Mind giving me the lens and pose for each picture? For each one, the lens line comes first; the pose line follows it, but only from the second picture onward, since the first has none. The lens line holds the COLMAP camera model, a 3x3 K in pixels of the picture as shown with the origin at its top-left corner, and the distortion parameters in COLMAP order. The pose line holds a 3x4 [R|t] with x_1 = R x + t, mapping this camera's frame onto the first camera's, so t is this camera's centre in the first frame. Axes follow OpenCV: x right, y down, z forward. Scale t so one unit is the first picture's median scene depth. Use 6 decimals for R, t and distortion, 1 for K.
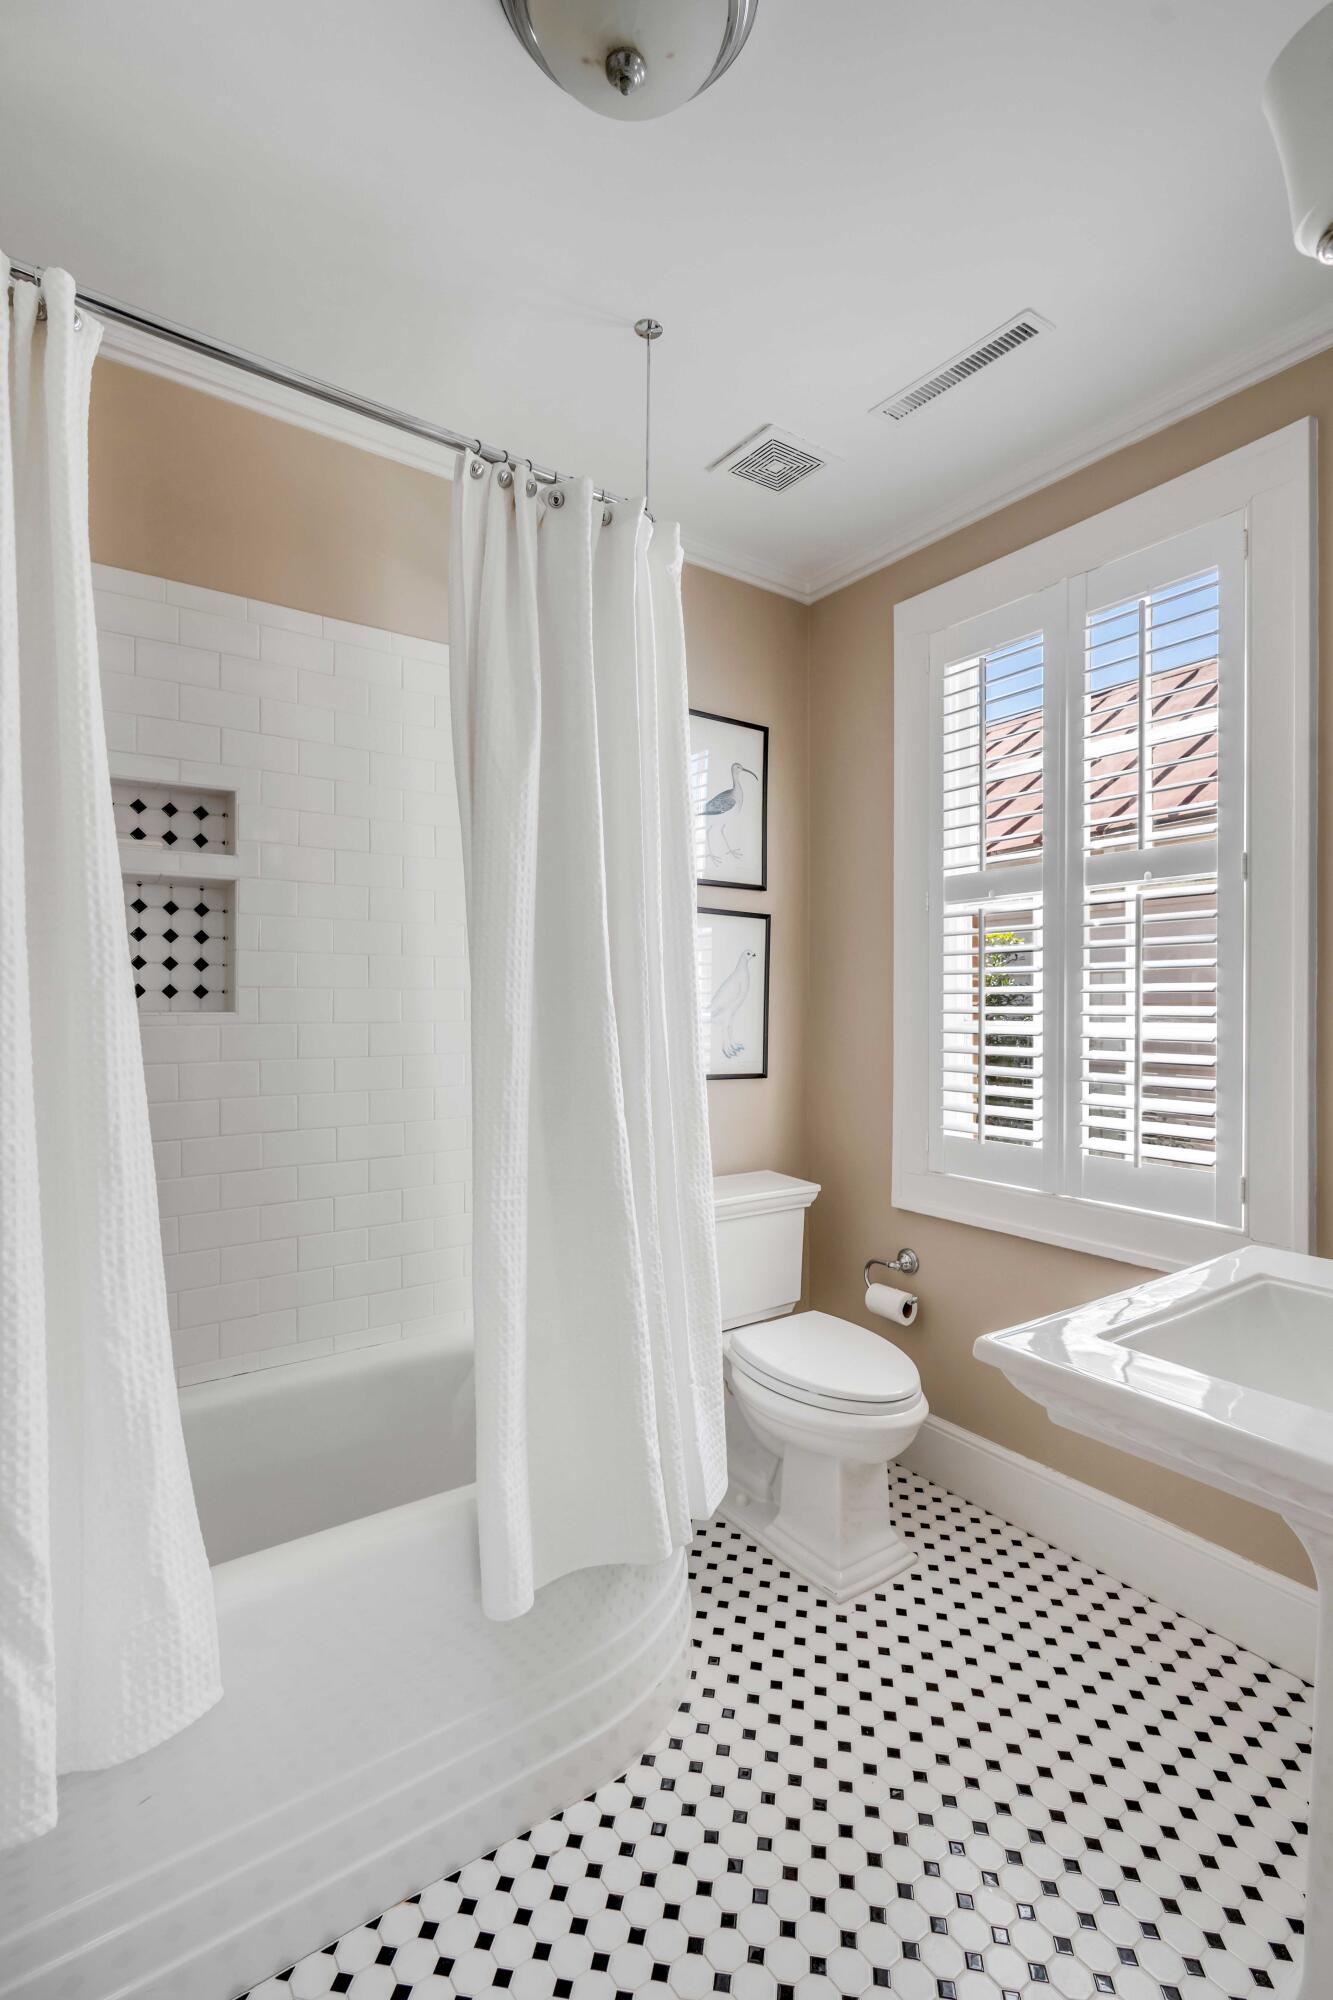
lens RADIAL K [[901.6, 0, 671.0], [0, 901.6, 1019.5], [0, 0, 1]] dist [-0.003539, 0.000786]
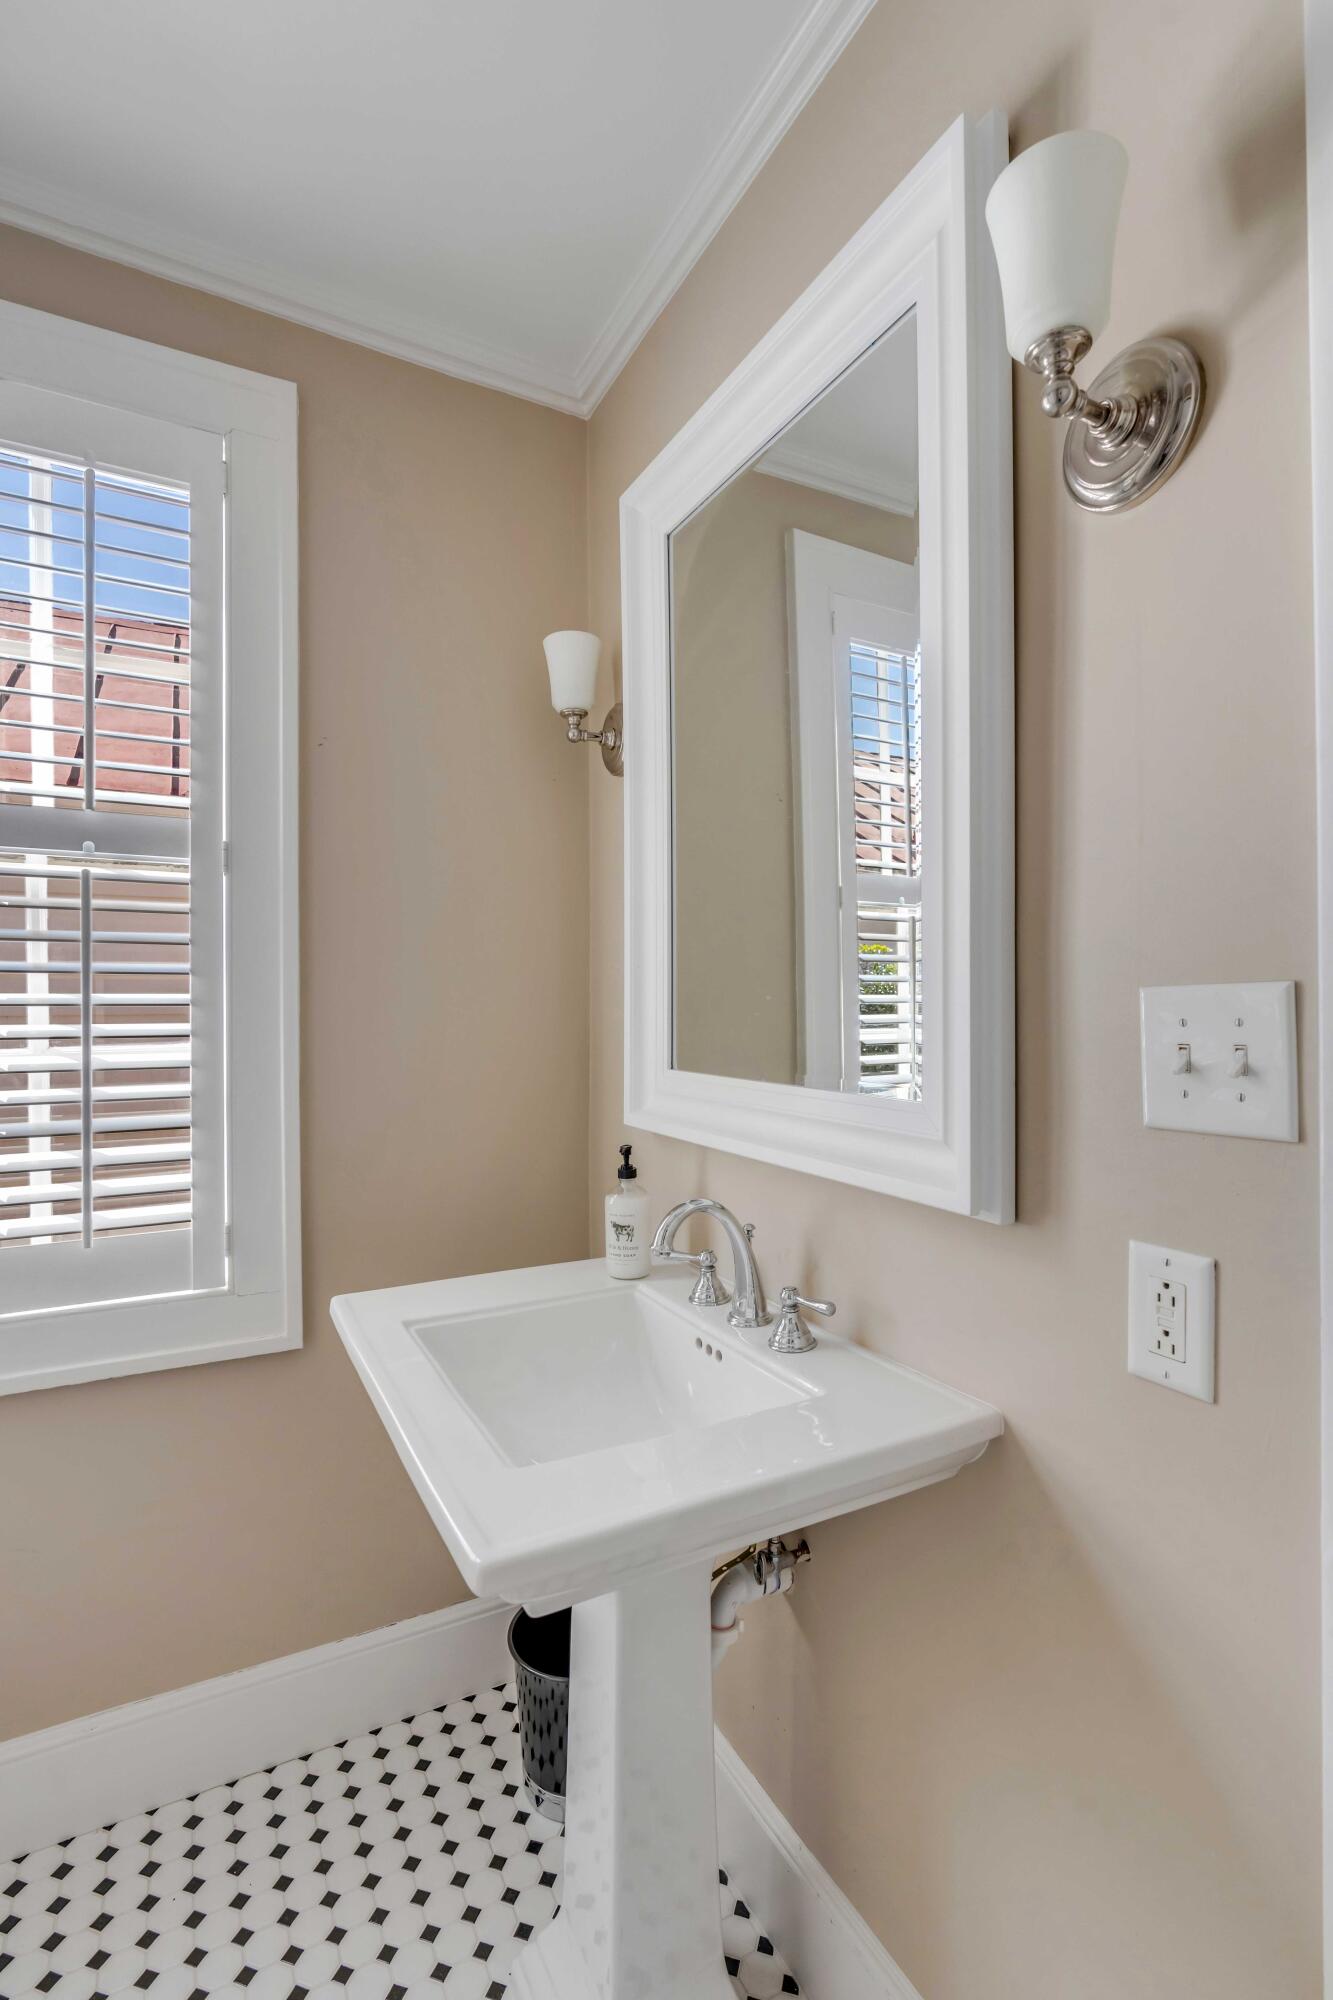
lens RADIAL K [[1114.6, 0, 666.4], [0, 1114.6, 1023.5], [0, 0, 1]] dist [0.027859, -0.000348]
pose [[0.067478, -0.006776, 0.997698, -0.382938], [0.026598, 0.999634, 0.004990, -0.007595], [-0.997366, 0.026200, 0.067633, 0.505425]]
